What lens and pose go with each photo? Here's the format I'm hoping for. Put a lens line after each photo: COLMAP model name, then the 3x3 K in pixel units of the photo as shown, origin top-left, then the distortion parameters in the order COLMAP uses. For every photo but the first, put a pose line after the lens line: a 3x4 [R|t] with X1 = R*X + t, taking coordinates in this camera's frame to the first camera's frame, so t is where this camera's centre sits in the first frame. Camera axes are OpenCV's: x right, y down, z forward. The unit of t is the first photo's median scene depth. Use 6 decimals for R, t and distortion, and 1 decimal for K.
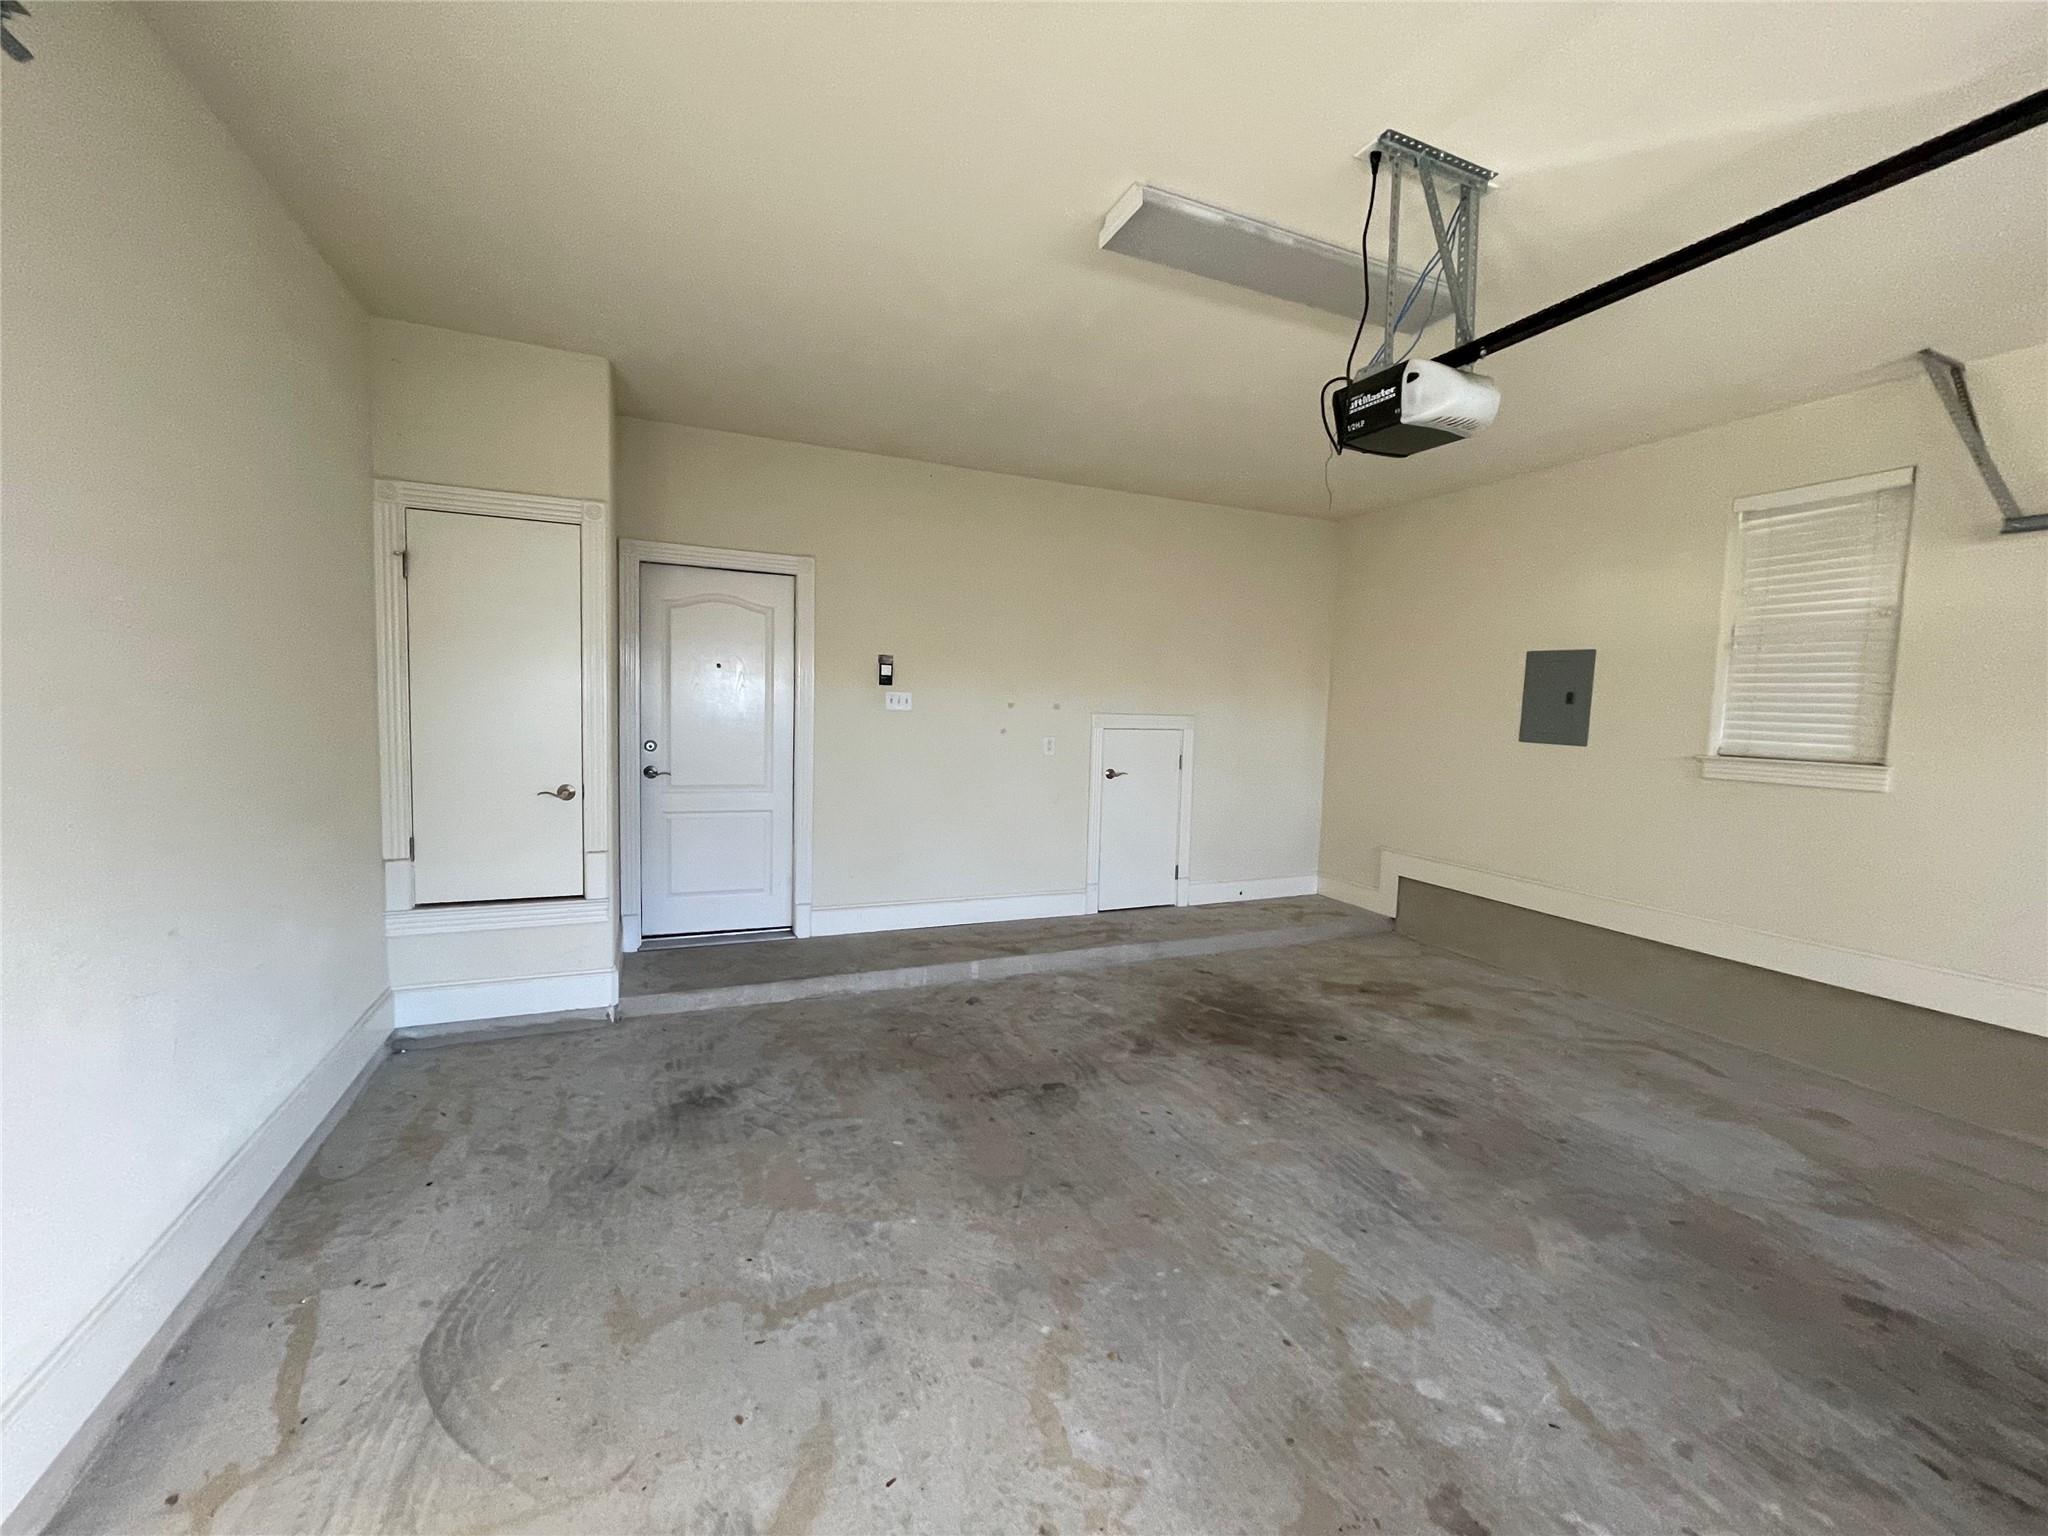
lens RADIAL K [[831.3, 0, 1015.7], [0, 831.3, 773.5], [0, 0, 1]] dist [-0.009574, 0.000541]
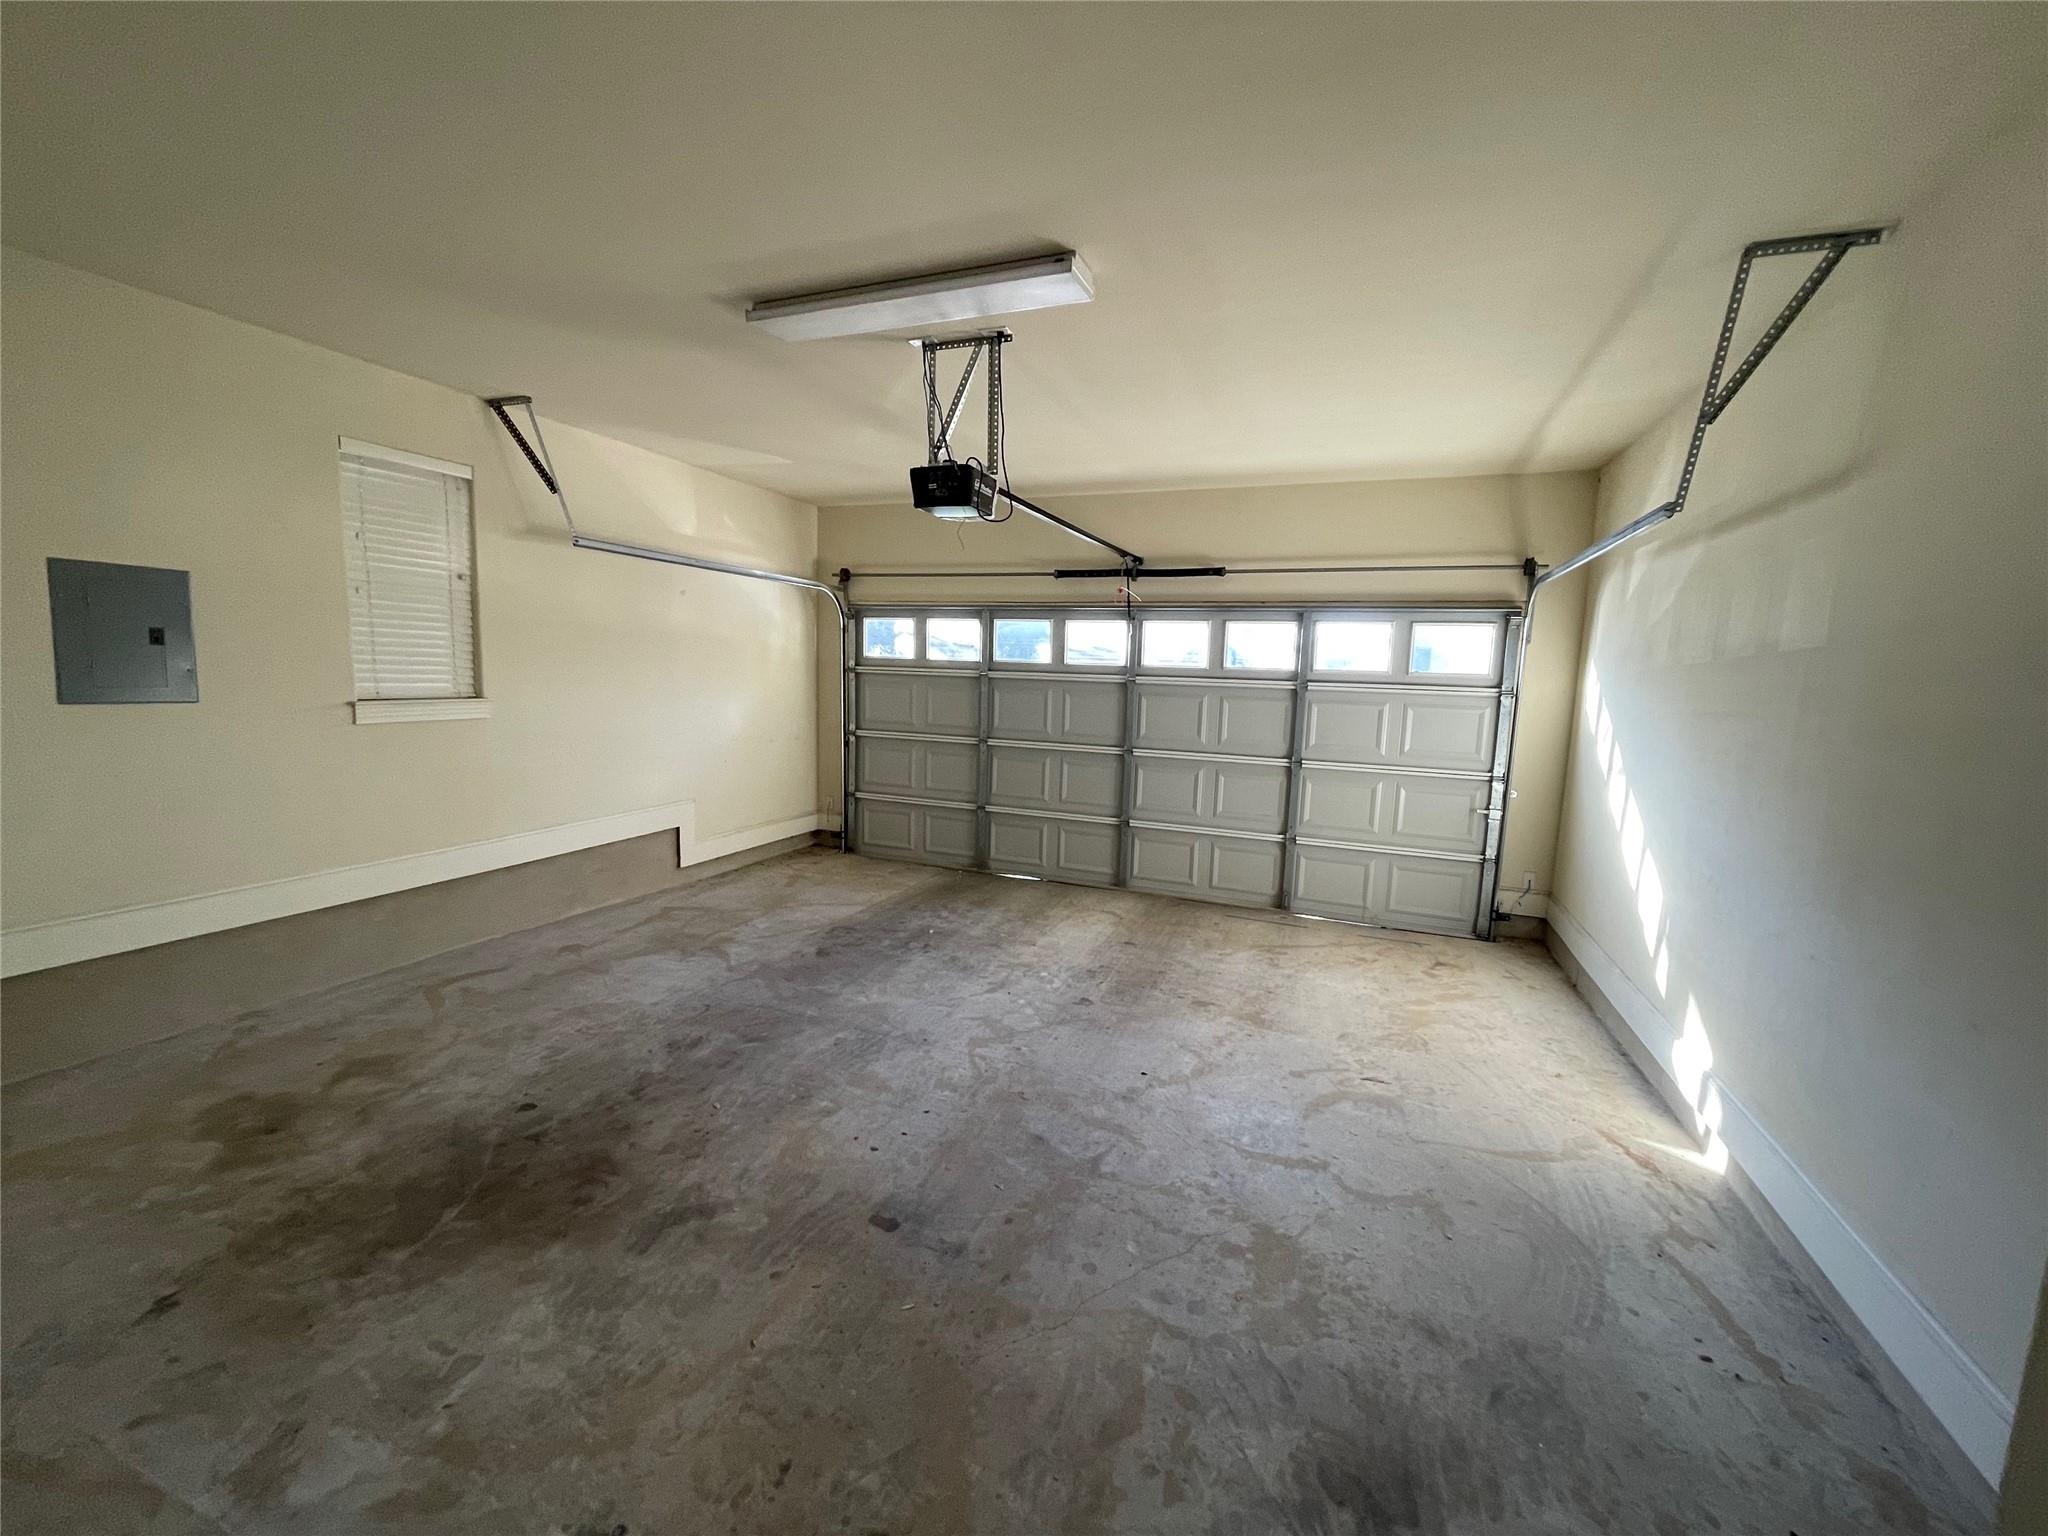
lens RADIAL K [[831.3, 0, 1015.7], [0, 831.3, 773.5], [0, 0, 1]] dist [-0.009574, 0.000541]
pose [[-0.704761, -0.145698, 0.694323, -0.460957], [0.003719, 0.977913, 0.208982, -0.158518], [-0.709435, 0.149864, -0.688653, 1.281775]]
